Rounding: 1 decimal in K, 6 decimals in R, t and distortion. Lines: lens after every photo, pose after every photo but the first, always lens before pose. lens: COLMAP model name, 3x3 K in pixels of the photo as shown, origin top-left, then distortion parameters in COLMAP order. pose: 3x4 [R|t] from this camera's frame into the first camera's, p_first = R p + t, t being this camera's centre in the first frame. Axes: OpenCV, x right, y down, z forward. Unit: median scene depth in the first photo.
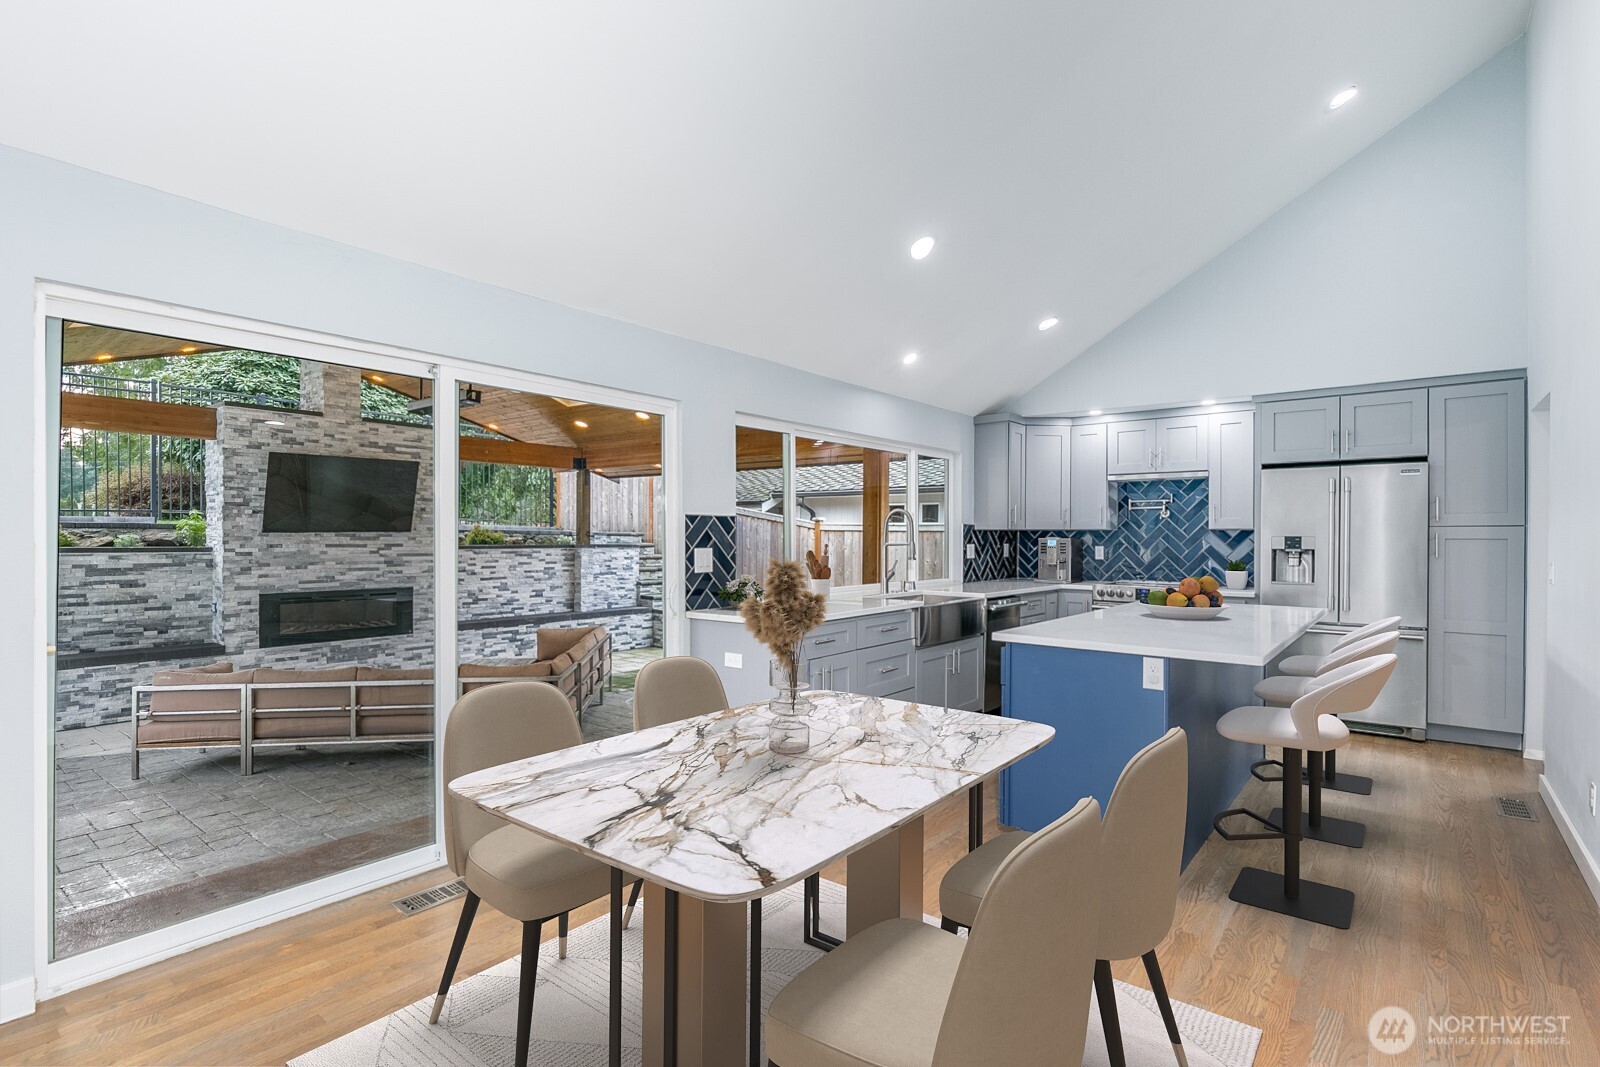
lens RADIAL K [[786.6, 0, 787.6], [0, 786.6, 540.8], [0, 0, 1]] dist [-0.005767, -0.001036]
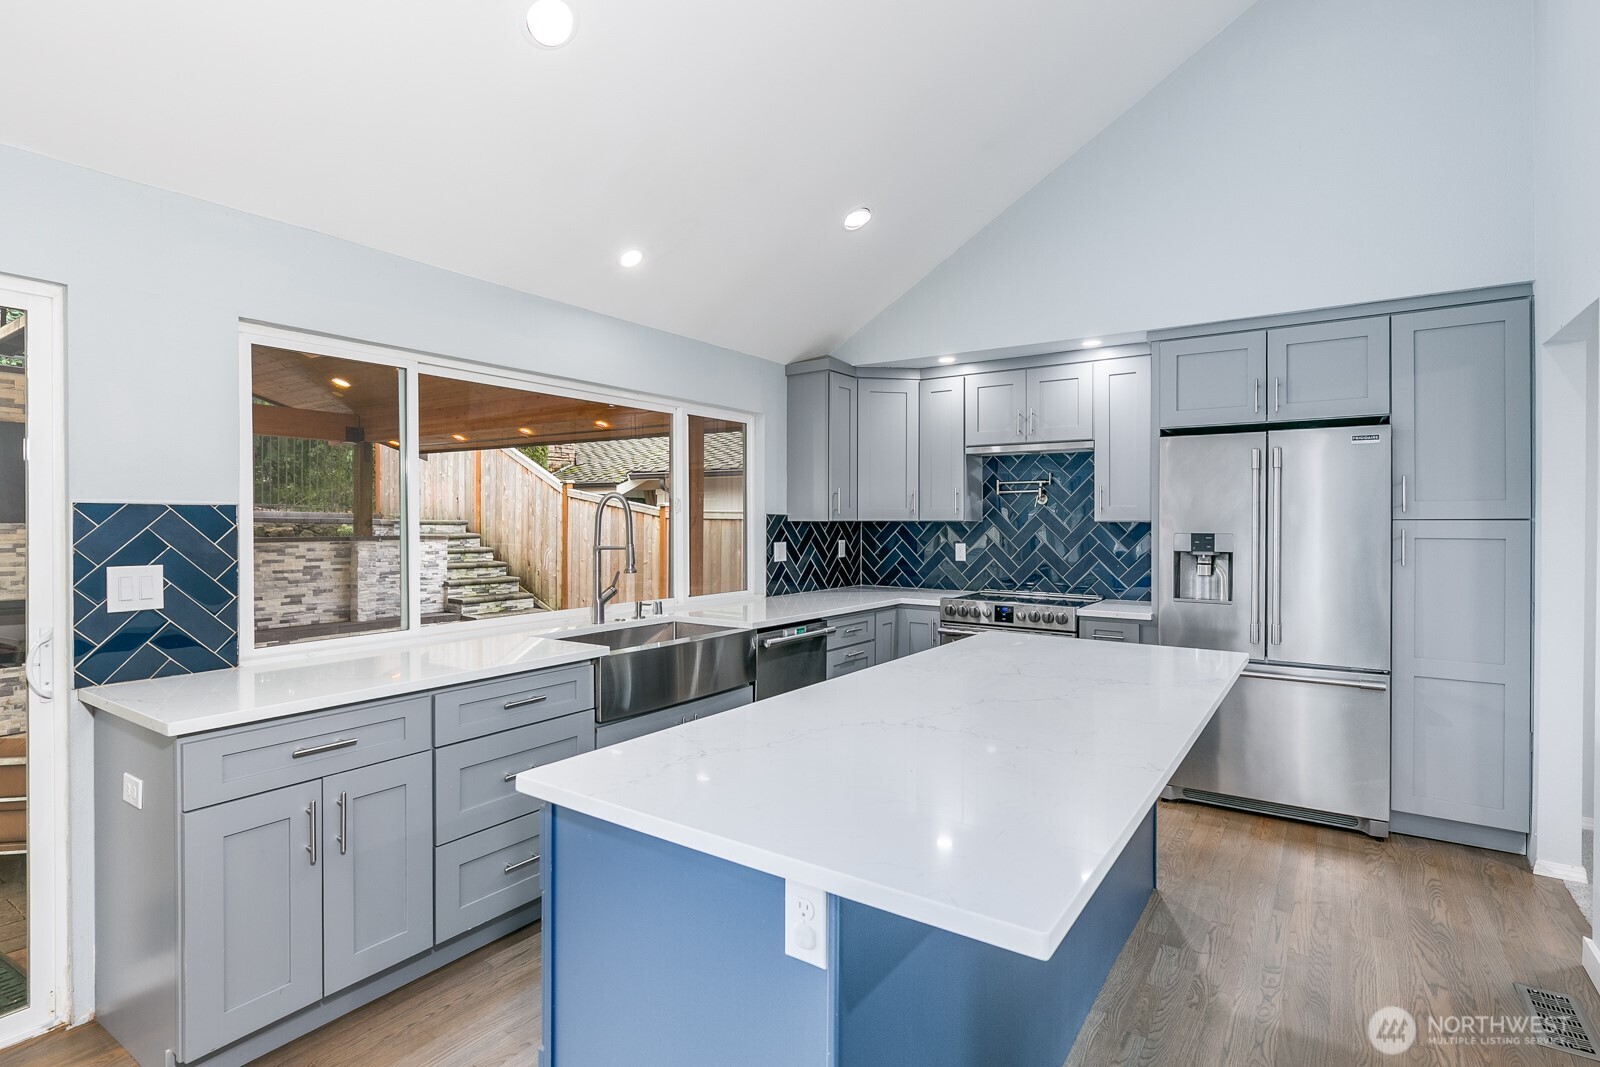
lens RADIAL K [[786.6, 0, 810.1], [0, 786.6, 520.2], [0, 0, 1]] dist [-0.005767, -0.001036]
pose [[0.996123, -0.000900, 0.087964, 0.208010], [0.001347, 0.999987, -0.005017, -0.012427], [-0.087958, 0.005116, 0.996111, 0.297114]]
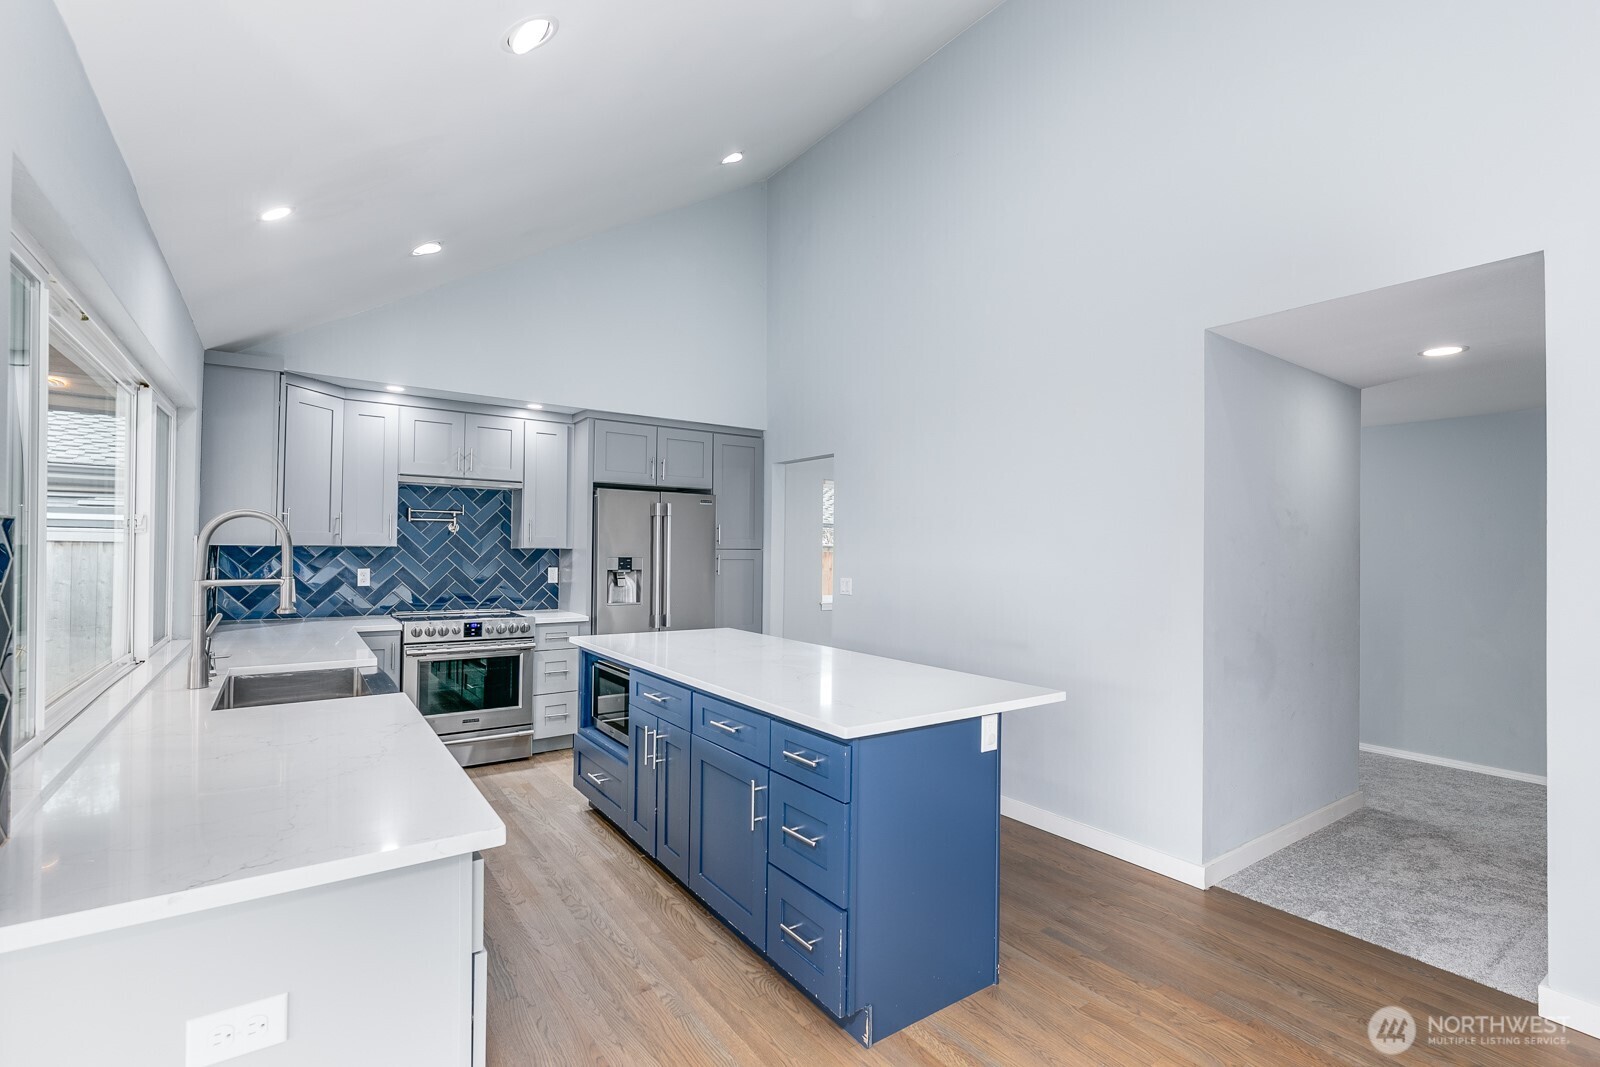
lens RADIAL K [[729.7, 0, 793.2], [0, 729.7, 544.4], [0, 0, 1]] dist [-0.000746, 0.000025]
pose [[0.265521, 0.008584, 0.964067, -0.175906], [-0.007067, 0.999951, -0.006957, -0.015078], [-0.964079, -0.004966, 0.265569, 0.468577]]
